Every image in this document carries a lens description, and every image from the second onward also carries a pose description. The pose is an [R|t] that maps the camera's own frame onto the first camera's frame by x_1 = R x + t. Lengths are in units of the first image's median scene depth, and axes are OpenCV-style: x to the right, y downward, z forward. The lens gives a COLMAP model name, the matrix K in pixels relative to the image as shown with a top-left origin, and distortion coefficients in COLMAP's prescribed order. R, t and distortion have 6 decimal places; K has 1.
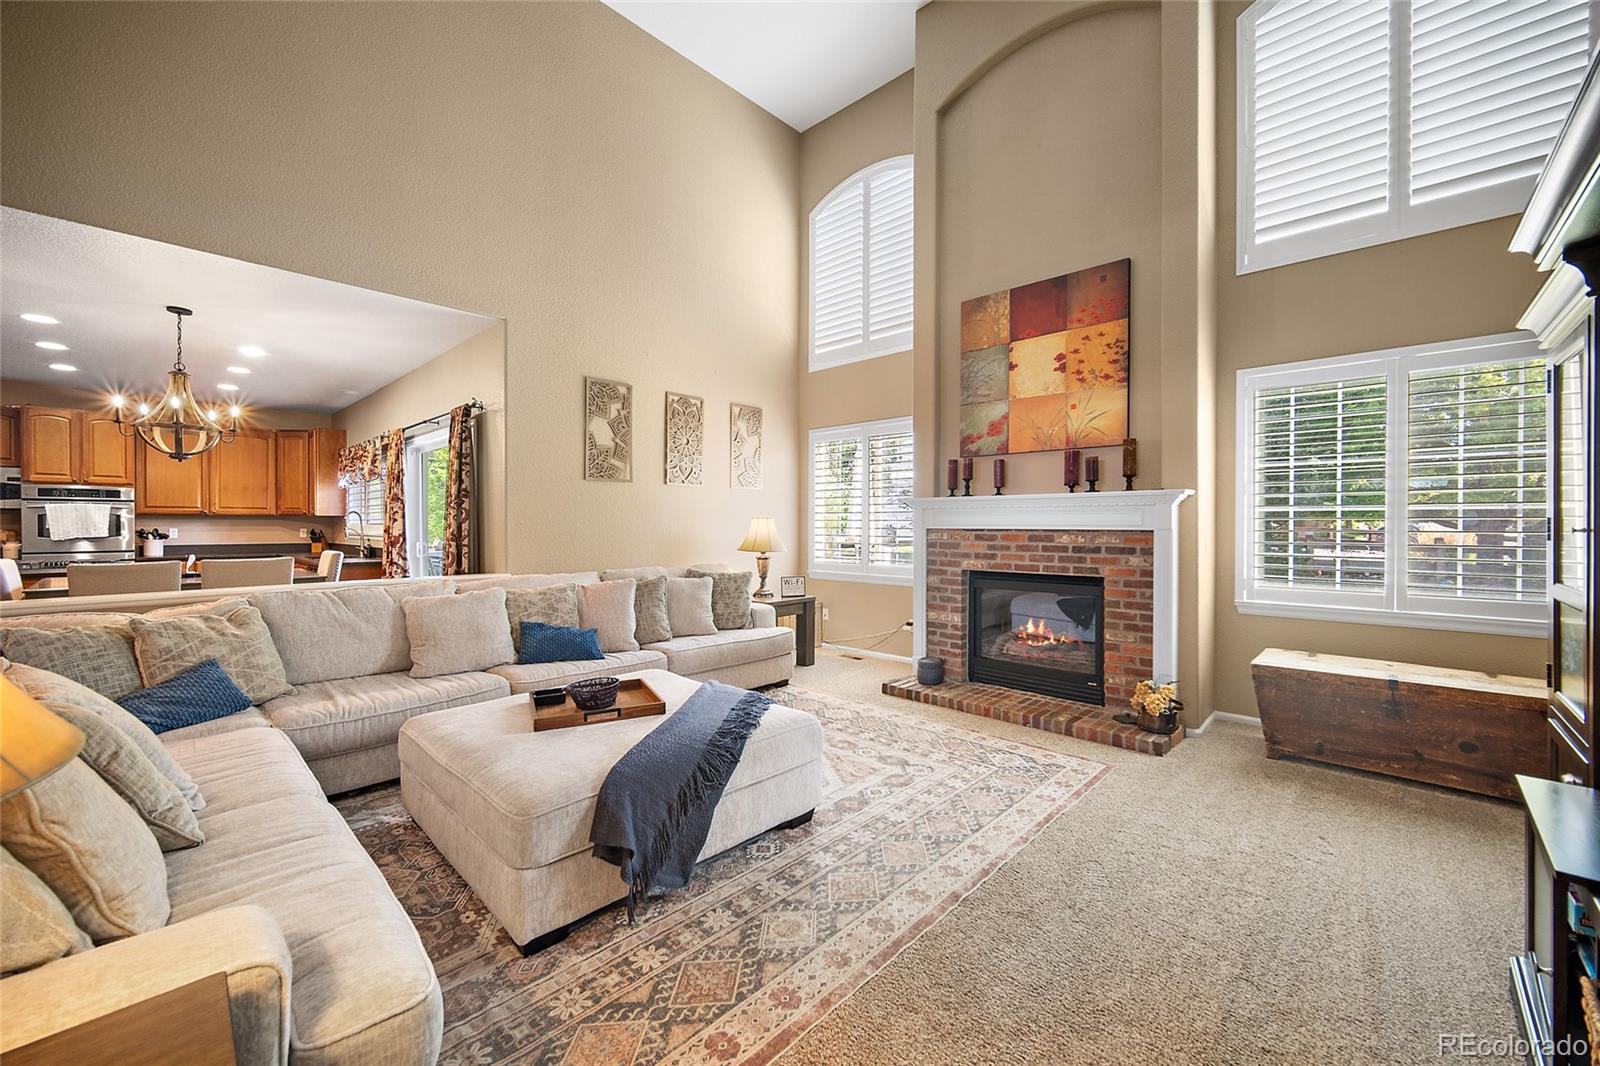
lens RADIAL K [[689.5, 0, 786.8], [0, 689.5, 548.9], [0, 0, 1]] dist [-0.003293, -0.000775]
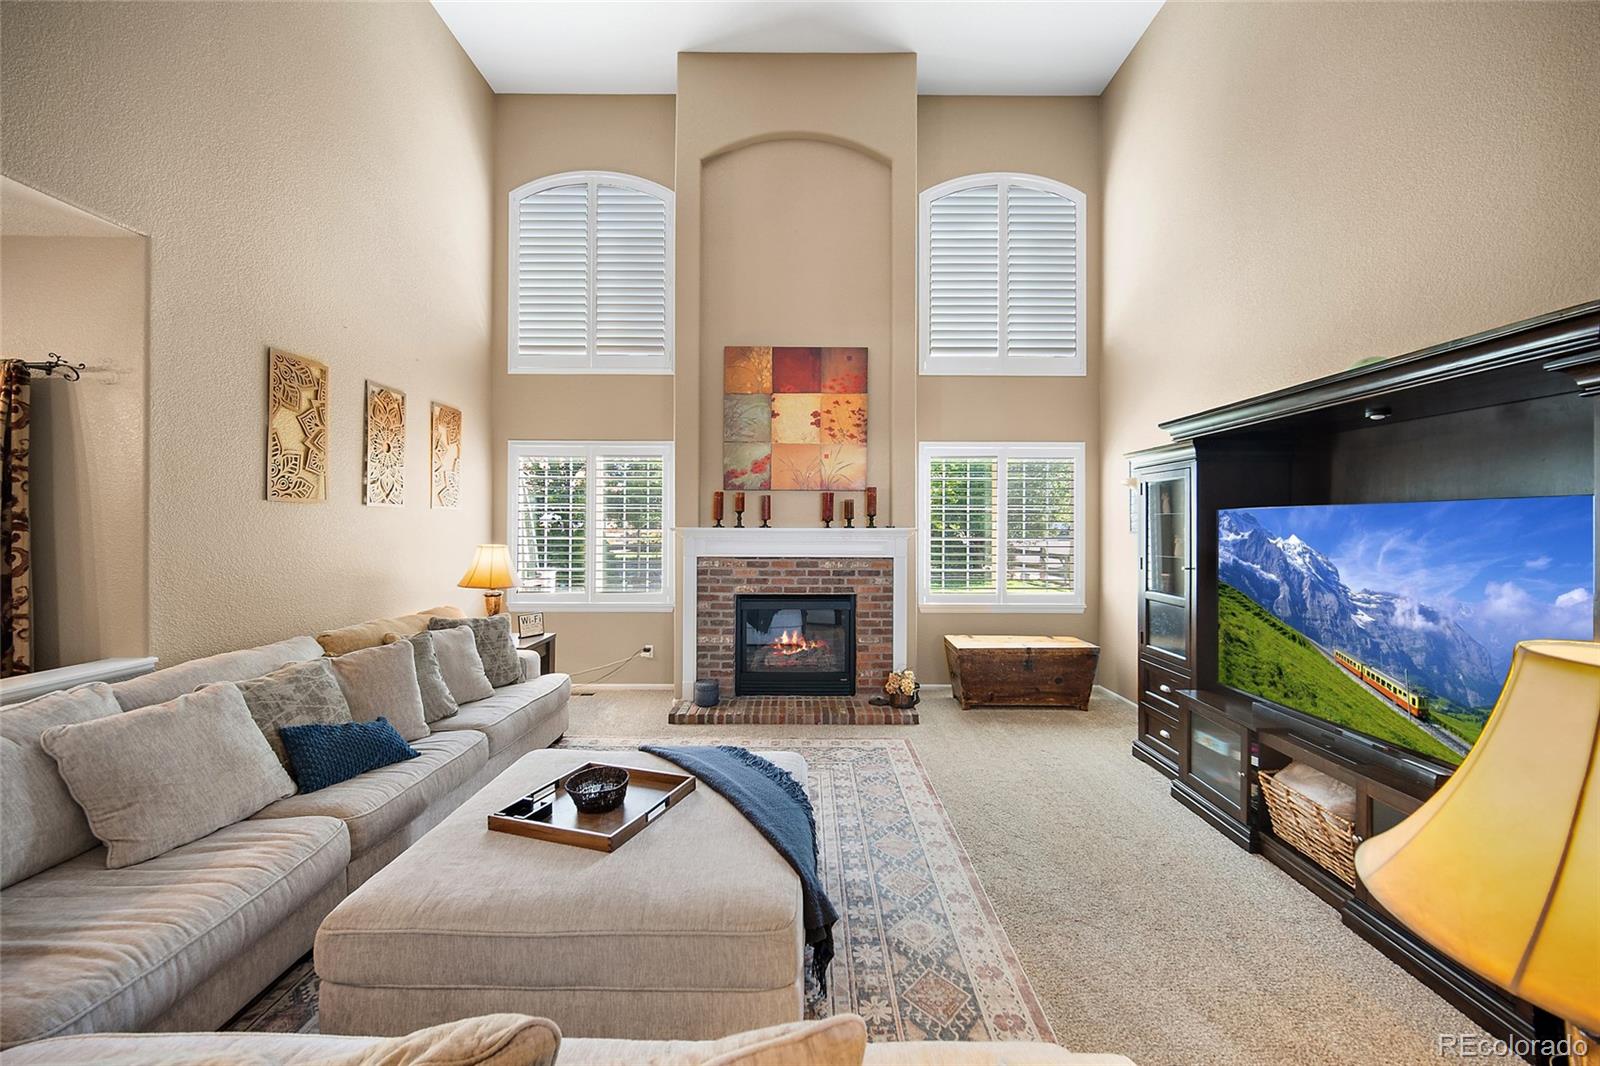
lens RADIAL K [[737.5, 0, 770.1], [0, 737.5, 531.0], [0, 0, 1]] dist [-0.004631, -0.001199]
pose [[0.667307, -0.015430, 0.744623, -0.610743], [0.019275, 0.999808, 0.003444, -0.077756], [-0.744533, 0.012054, 0.667477, 0.194476]]
